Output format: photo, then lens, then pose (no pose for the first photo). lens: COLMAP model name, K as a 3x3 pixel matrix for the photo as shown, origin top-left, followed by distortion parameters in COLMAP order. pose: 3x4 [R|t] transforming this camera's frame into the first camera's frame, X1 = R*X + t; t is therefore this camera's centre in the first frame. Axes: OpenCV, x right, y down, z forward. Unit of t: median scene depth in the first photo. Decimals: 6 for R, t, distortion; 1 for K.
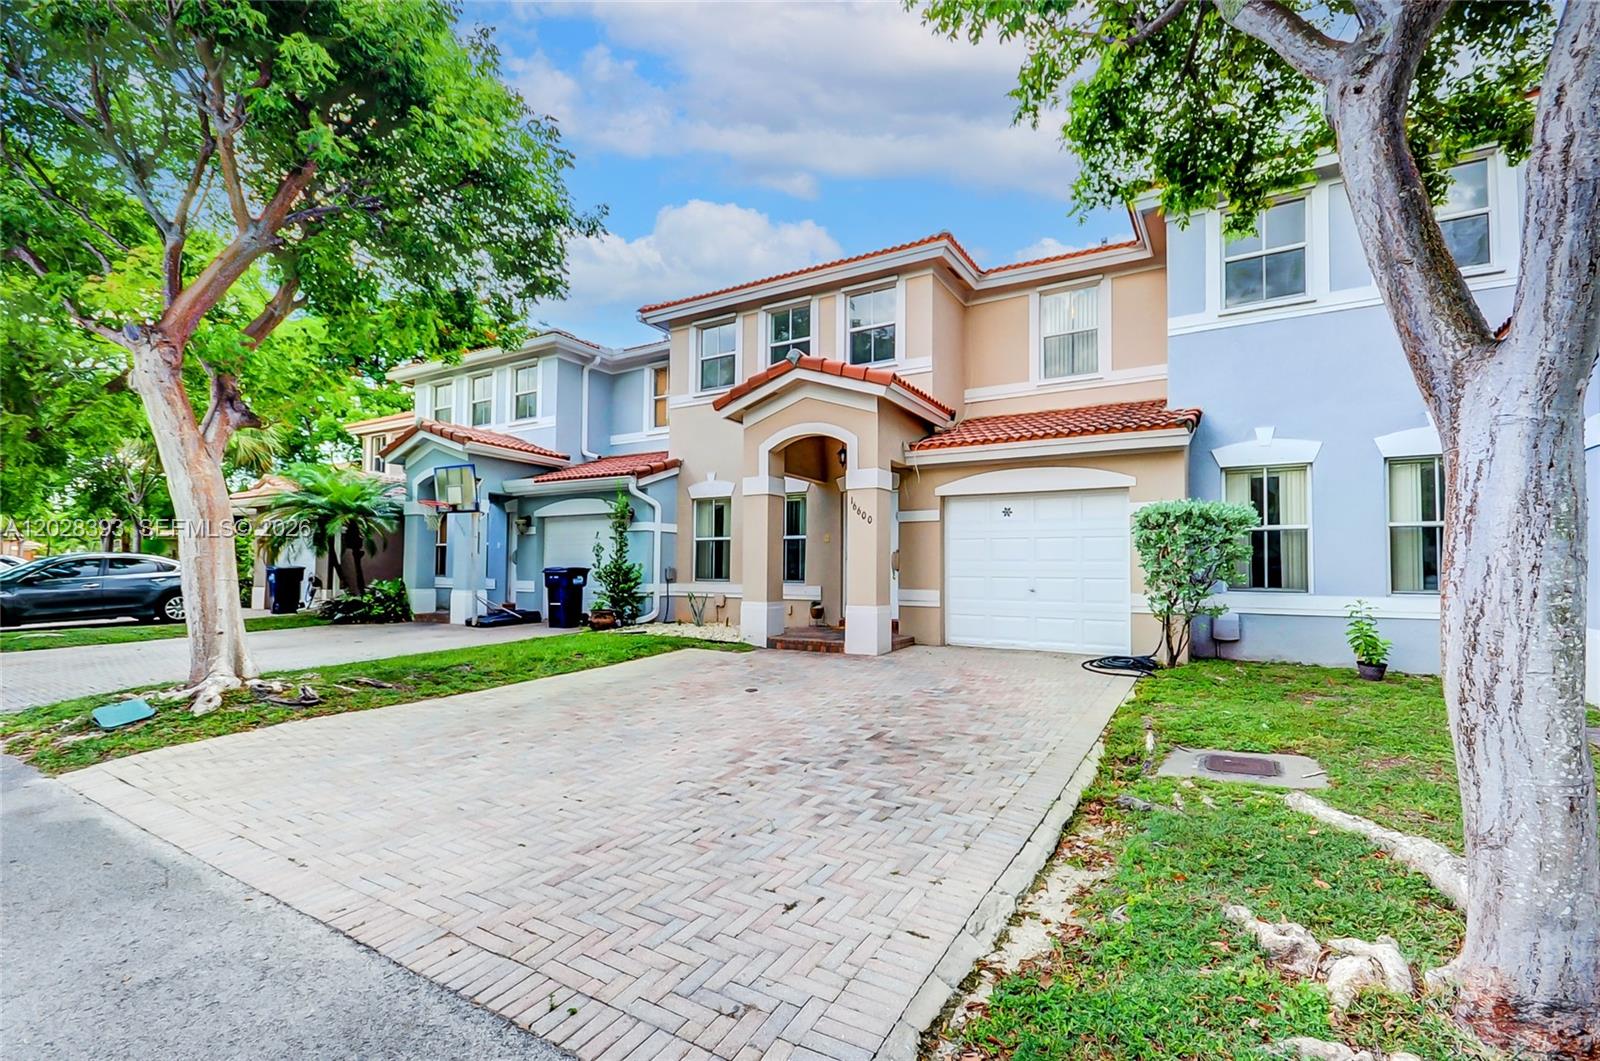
lens RADIAL K [[716.3, 0, 834.8], [0, 716.3, 544.5], [0, 0, 1]] dist [0.017629, -0.008796]
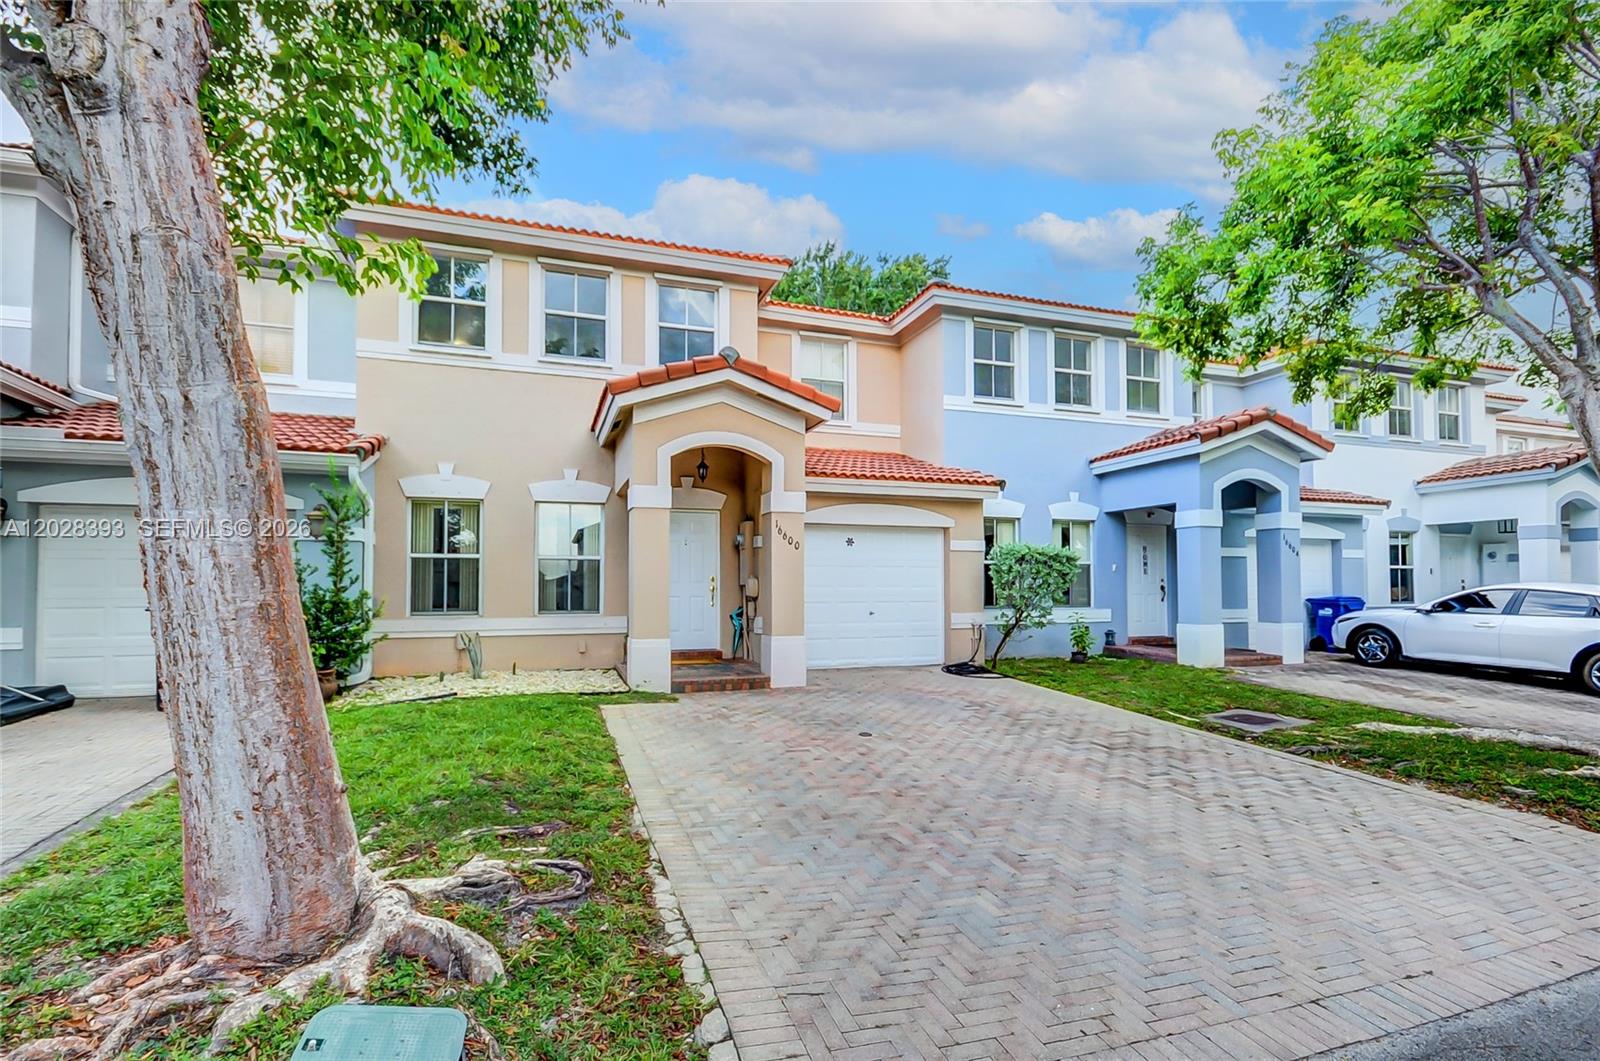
lens RADIAL K [[716.3, 0, 793.0], [0, 716.3, 575.4], [0, 0, 1]] dist [0.017629, -0.008796]
pose [[0.651693, 0.006902, 0.758451, -0.512928], [-0.019209, 0.999788, 0.007406, -0.000961], [-0.758239, -0.019396, 0.651688, 0.288234]]
